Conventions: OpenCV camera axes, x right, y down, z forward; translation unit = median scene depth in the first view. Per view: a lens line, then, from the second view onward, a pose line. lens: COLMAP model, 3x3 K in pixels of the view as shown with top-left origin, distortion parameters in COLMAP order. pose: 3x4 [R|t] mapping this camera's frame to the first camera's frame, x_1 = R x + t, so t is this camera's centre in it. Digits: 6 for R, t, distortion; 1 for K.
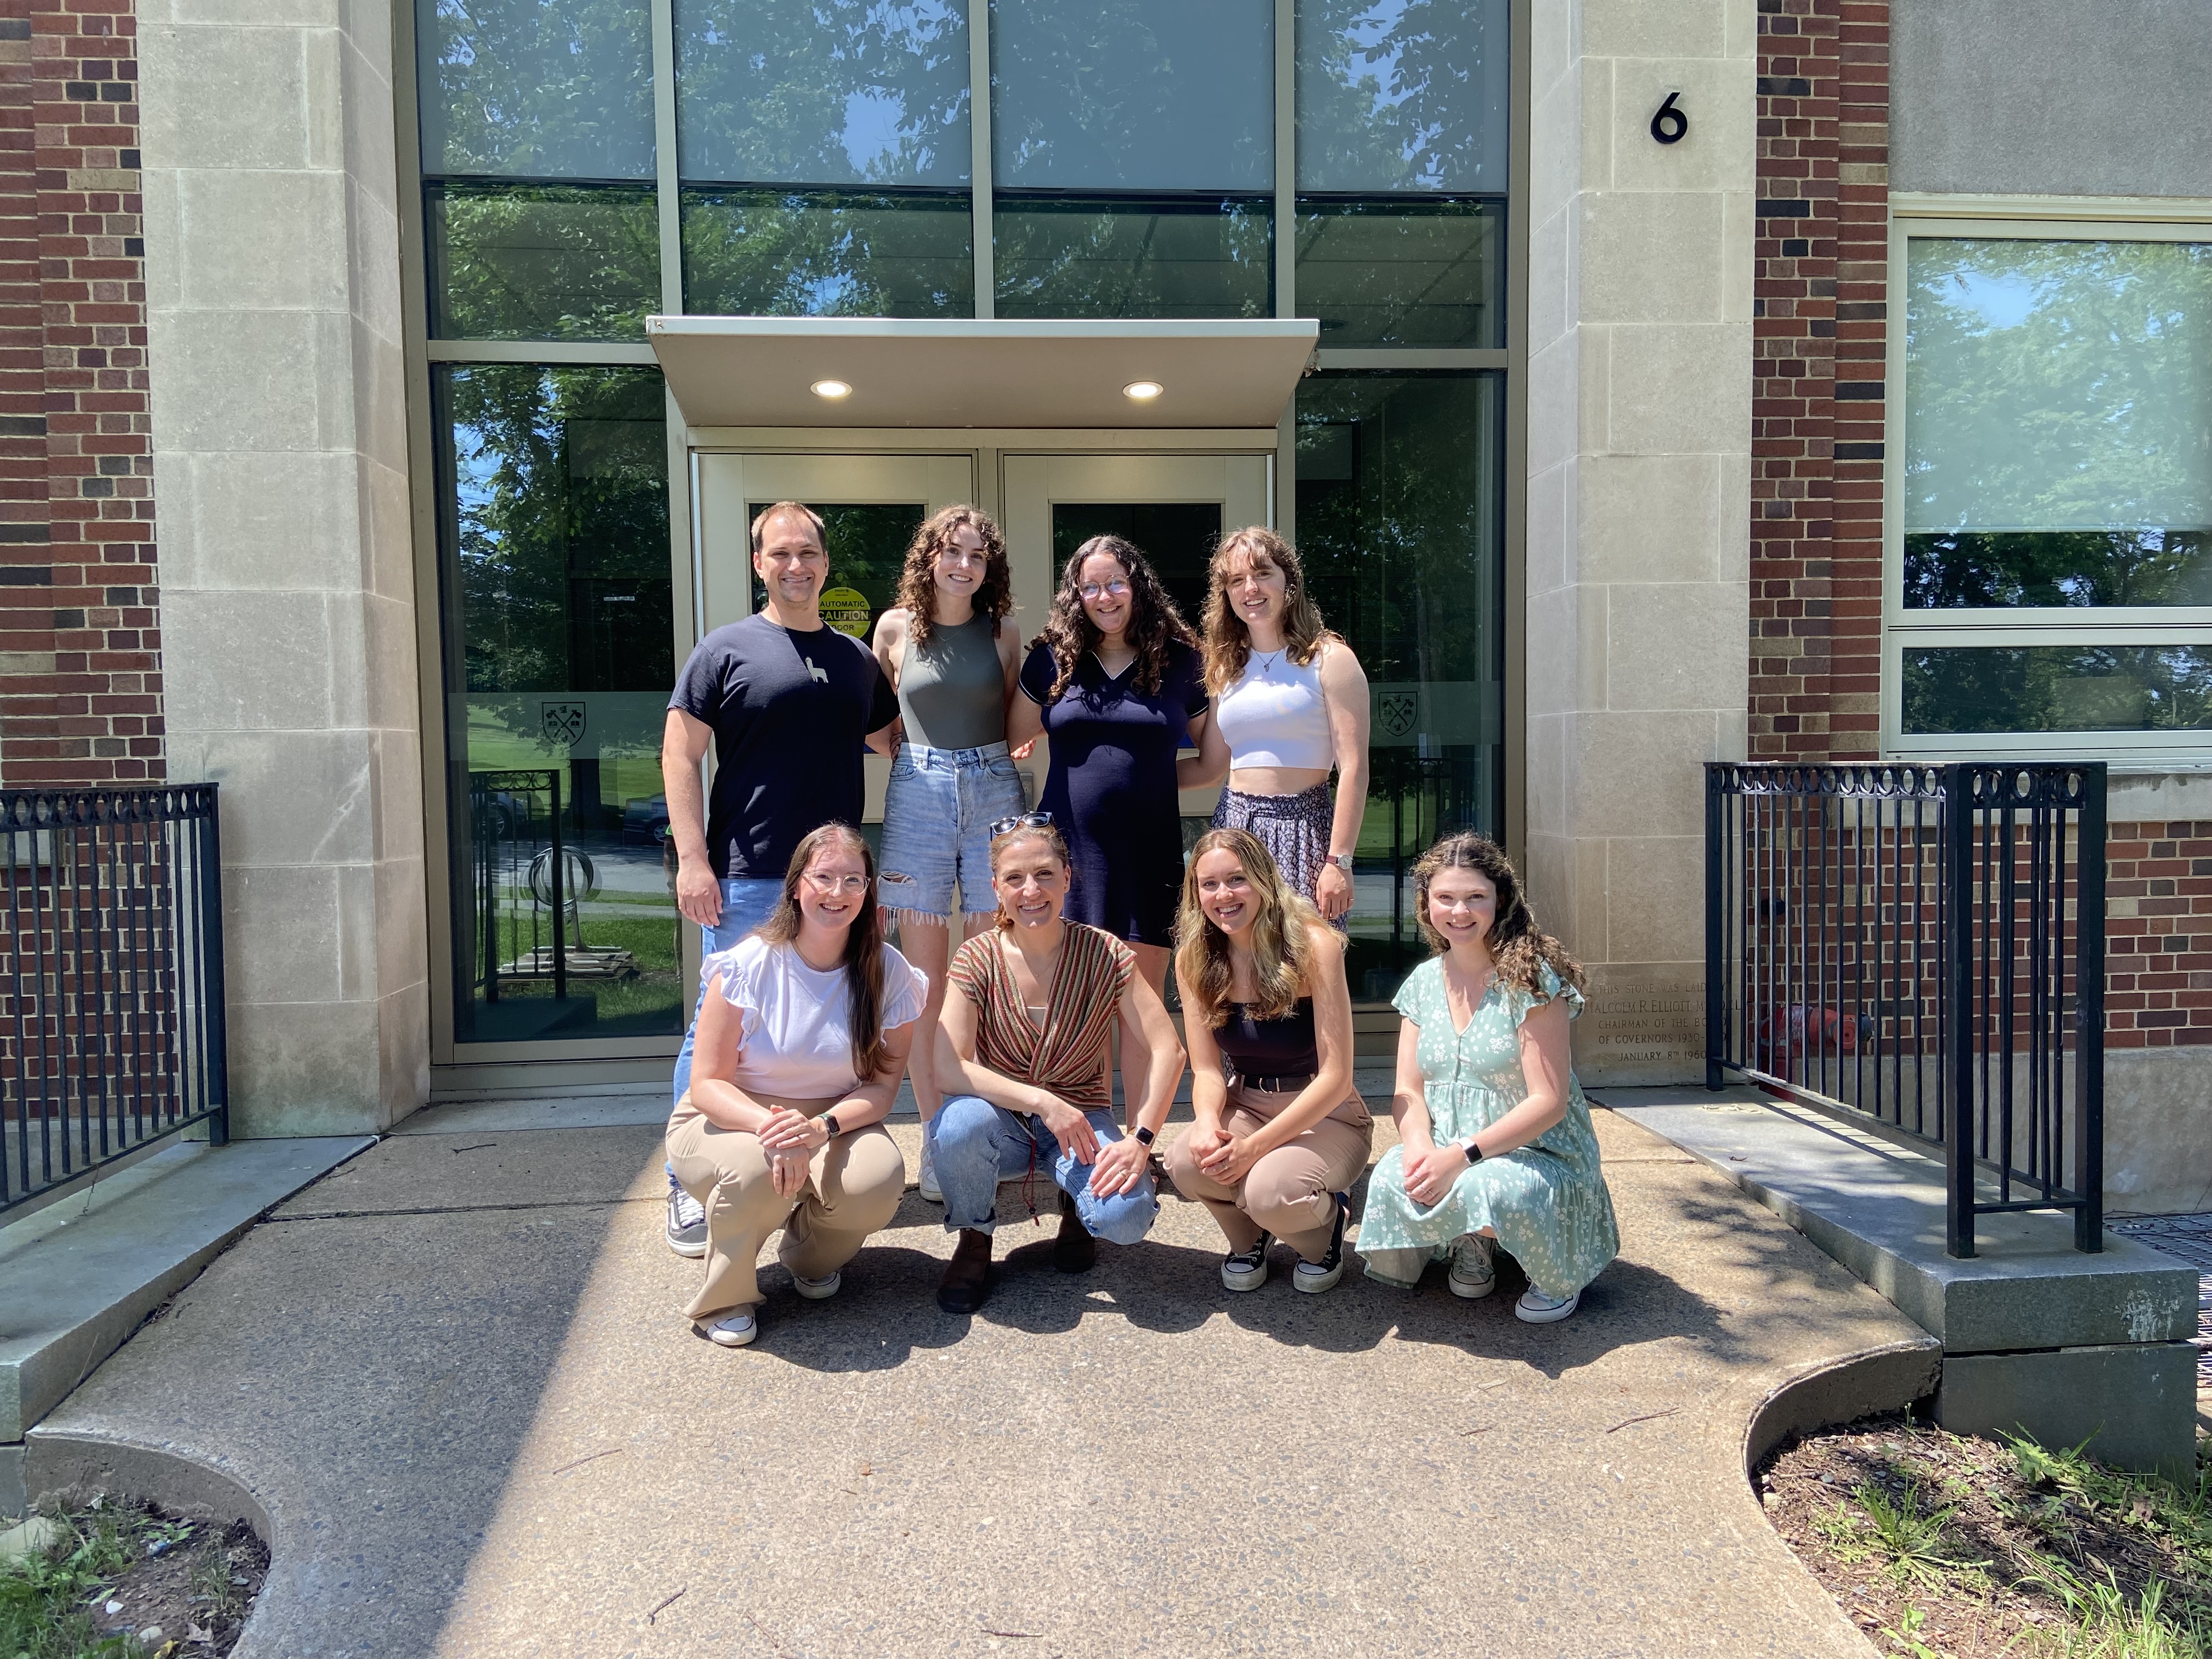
lens RADIAL K [[1690.3, 0, 1098.3], [0, 1690.3, 844.5], [0, 0, 1]] dist [0.116729, -0.162504]
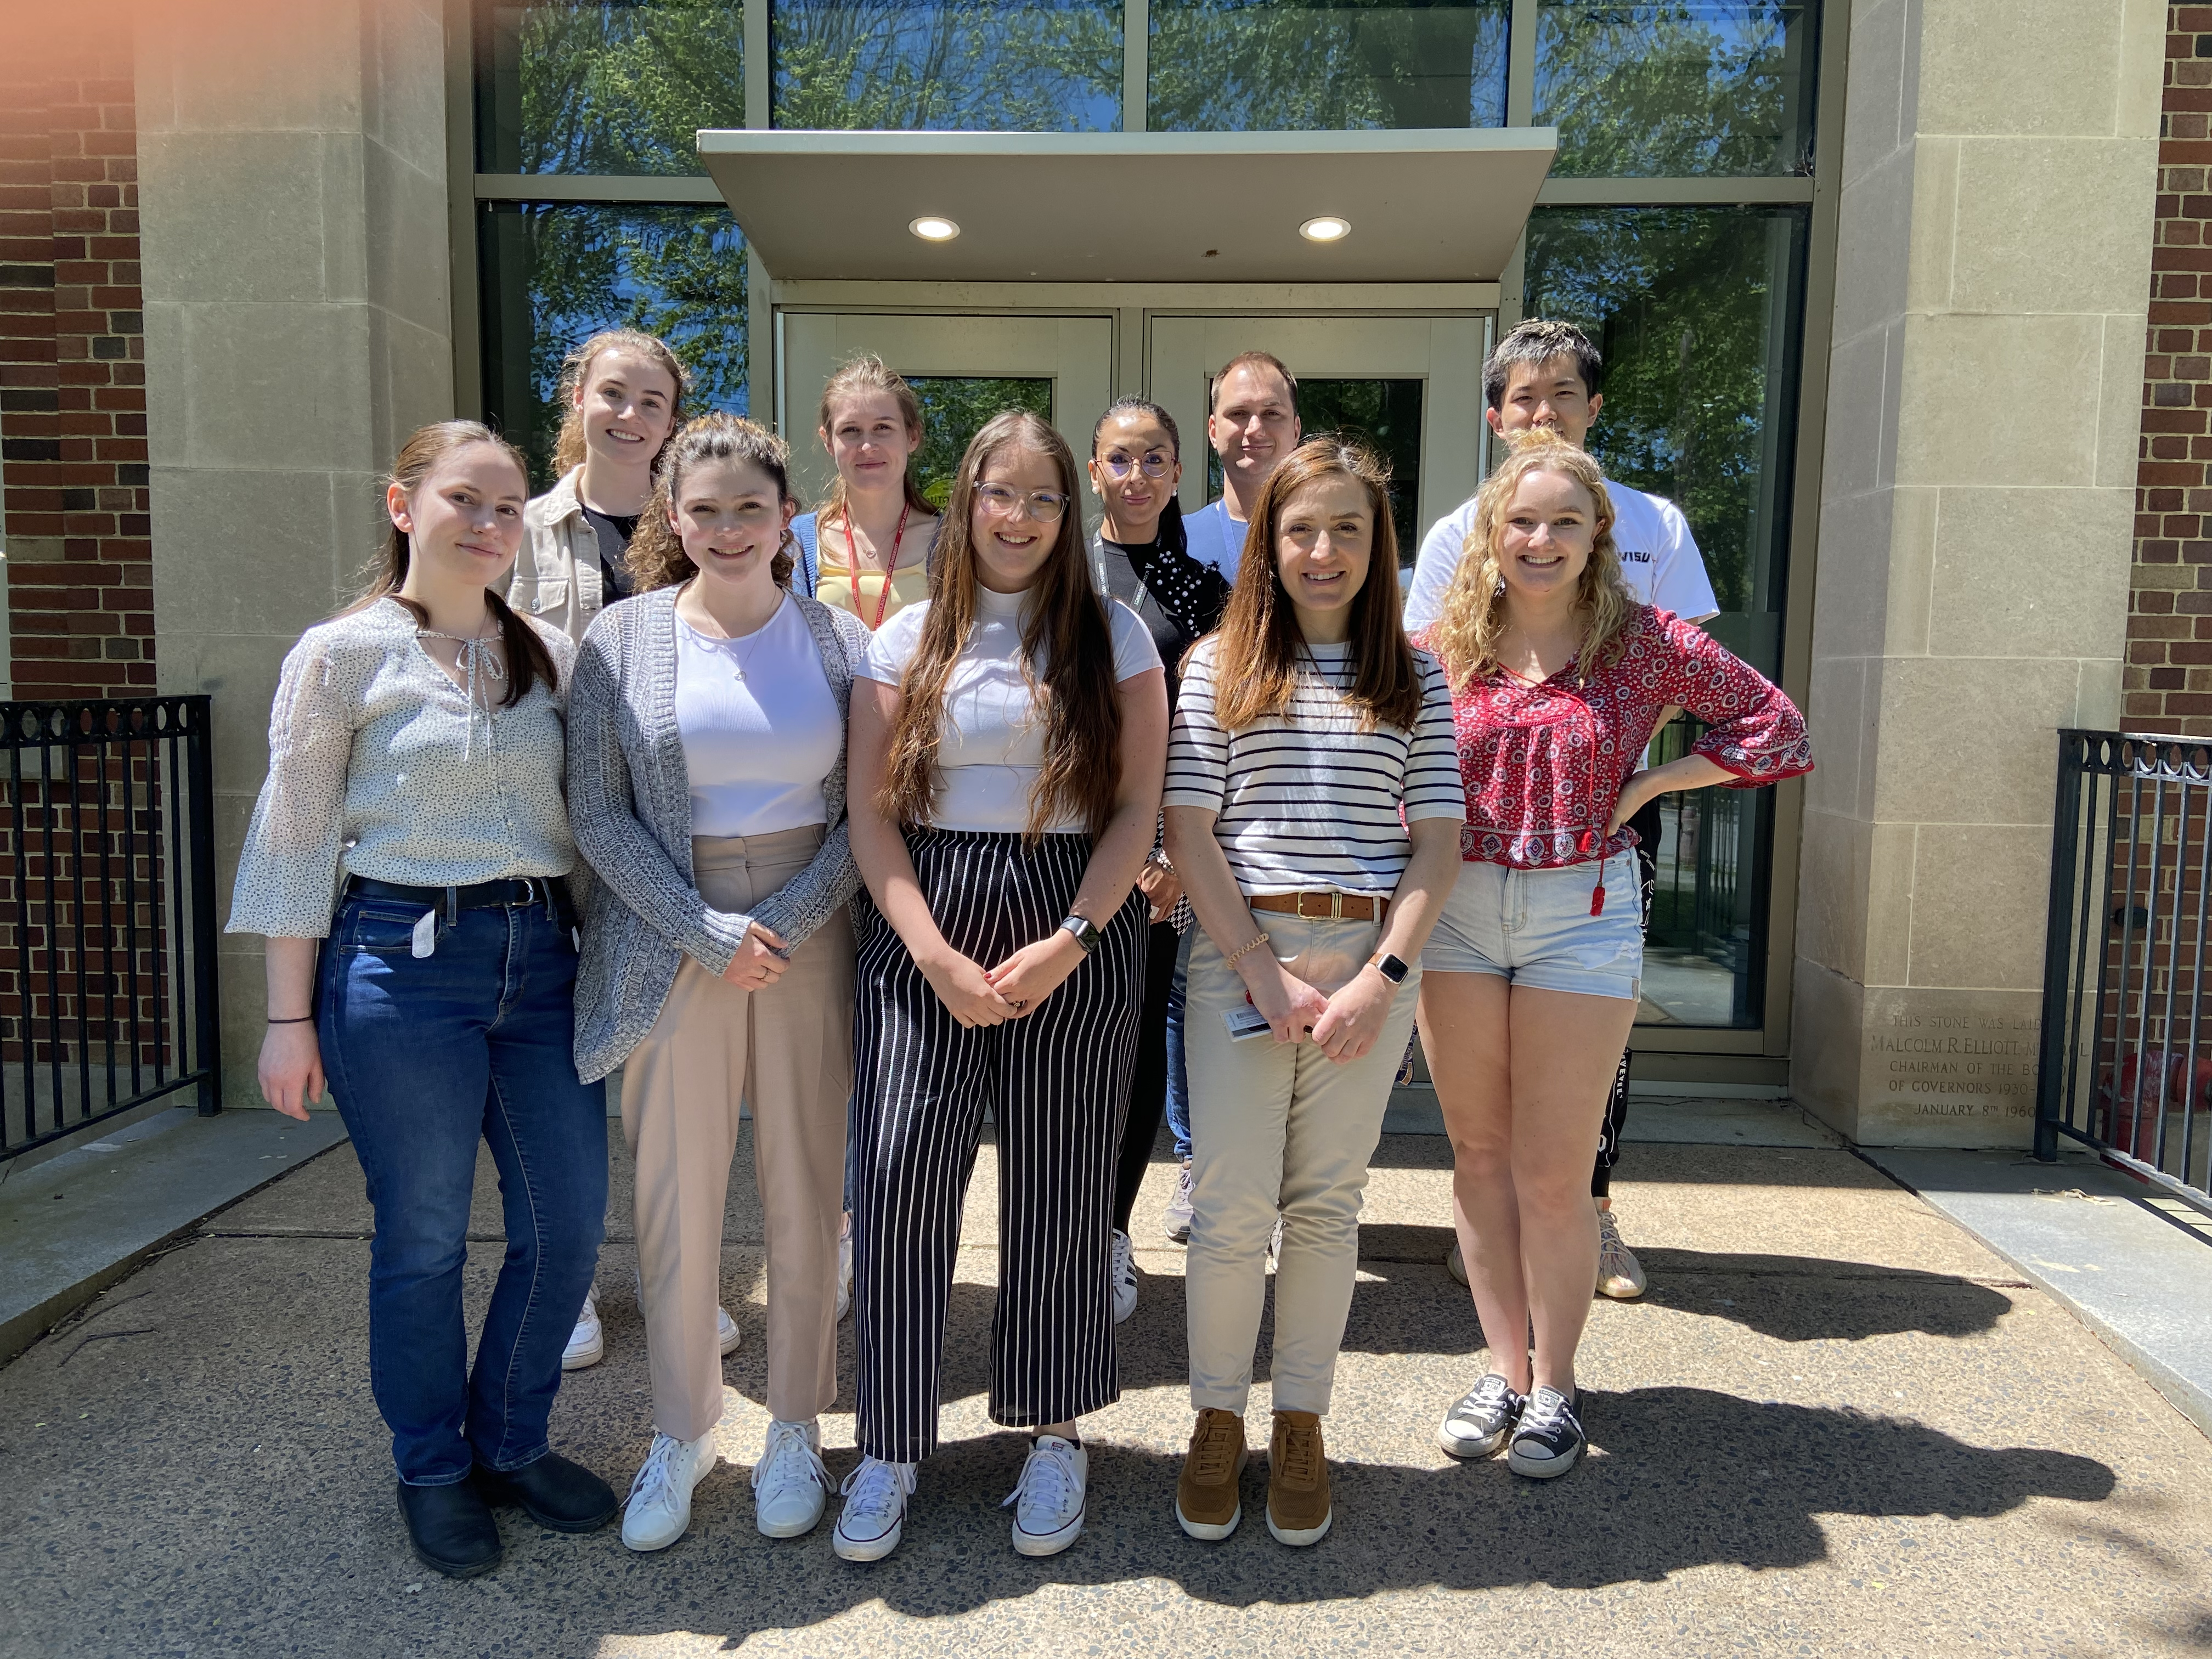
lens RADIAL K [[1687.2, 0, 1106.0], [0, 1687.2, 829.5], [0, 0, 1]] dist [0.121408, -0.167441]
pose [[0.991156, 0.042107, -0.125847, 0.036530], [-0.036543, 0.998264, 0.046197, -0.023228], [0.127574, -0.041189, 0.990973, 0.193485]]
